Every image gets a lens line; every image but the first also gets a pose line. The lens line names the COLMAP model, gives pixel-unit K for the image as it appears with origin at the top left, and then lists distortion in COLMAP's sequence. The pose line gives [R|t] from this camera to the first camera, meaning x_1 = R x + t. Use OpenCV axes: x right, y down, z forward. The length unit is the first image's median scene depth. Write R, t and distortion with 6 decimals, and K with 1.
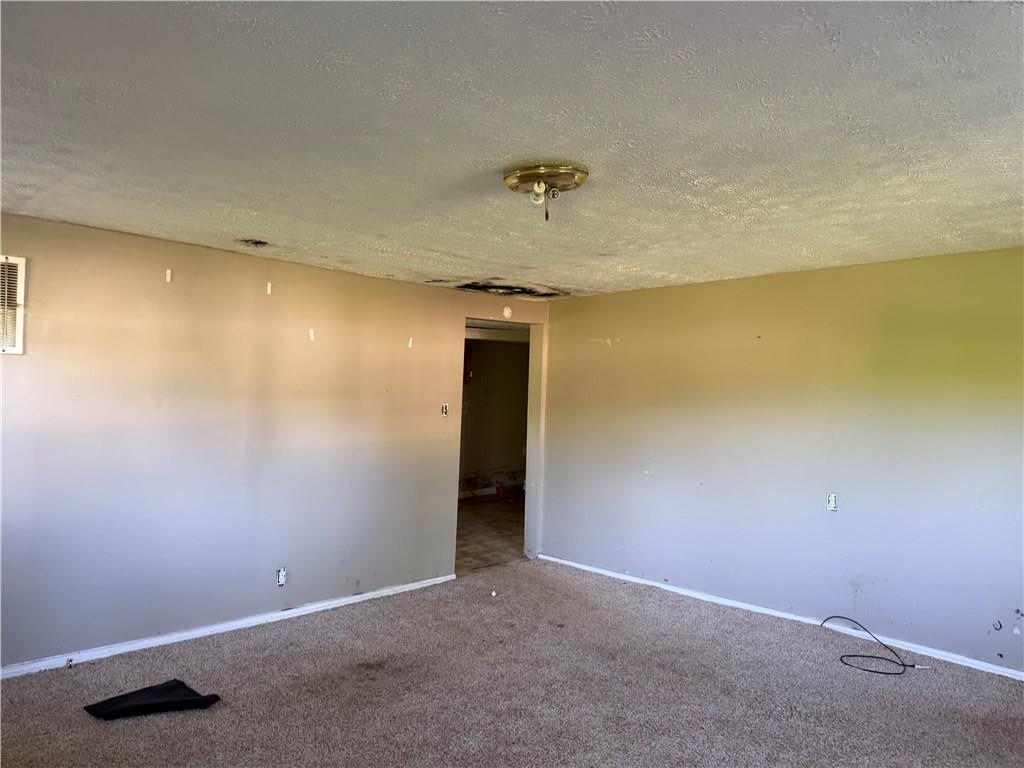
lens RADIAL K [[732.7, 0, 513.5], [0, 732.7, 386.5], [0, 0, 1]] dist [0.061517, -0.053818]
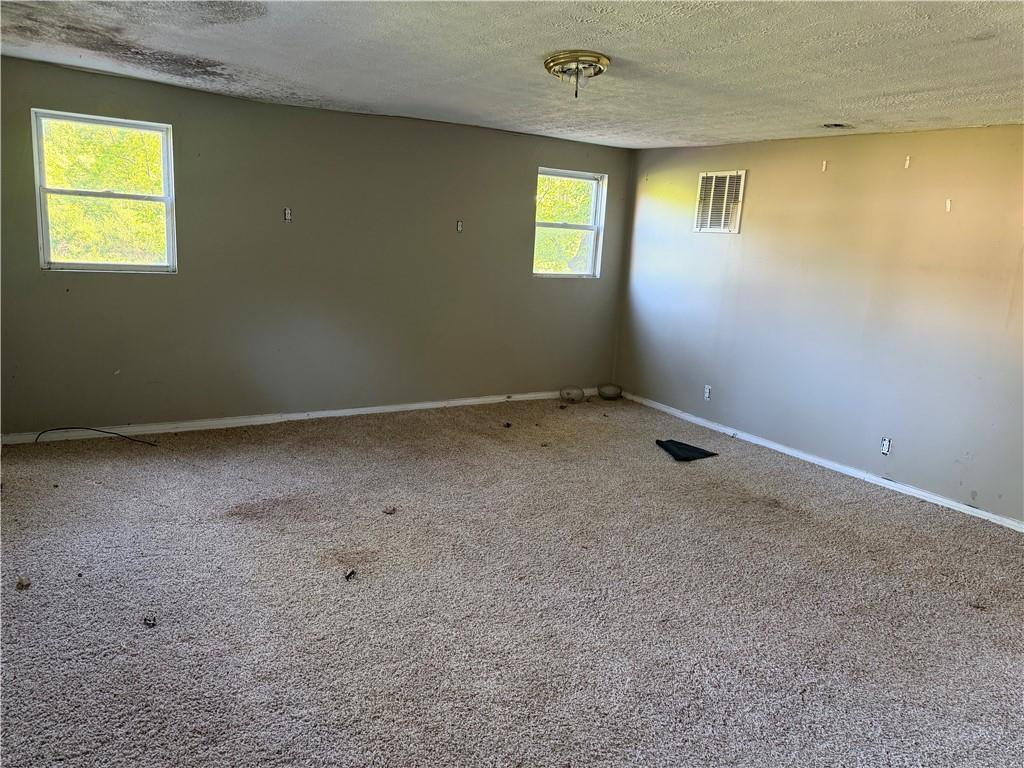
lens RADIAL K [[732.7, 0, 513.5], [0, 732.7, 386.5], [0, 0, 1]] dist [0.061517, -0.053818]
pose [[-0.205839, 0.155385, -0.966171, 0.937810], [-0.069534, 0.982495, 0.172824, 0.035781], [0.976112, 0.102755, -0.191431, 0.804940]]
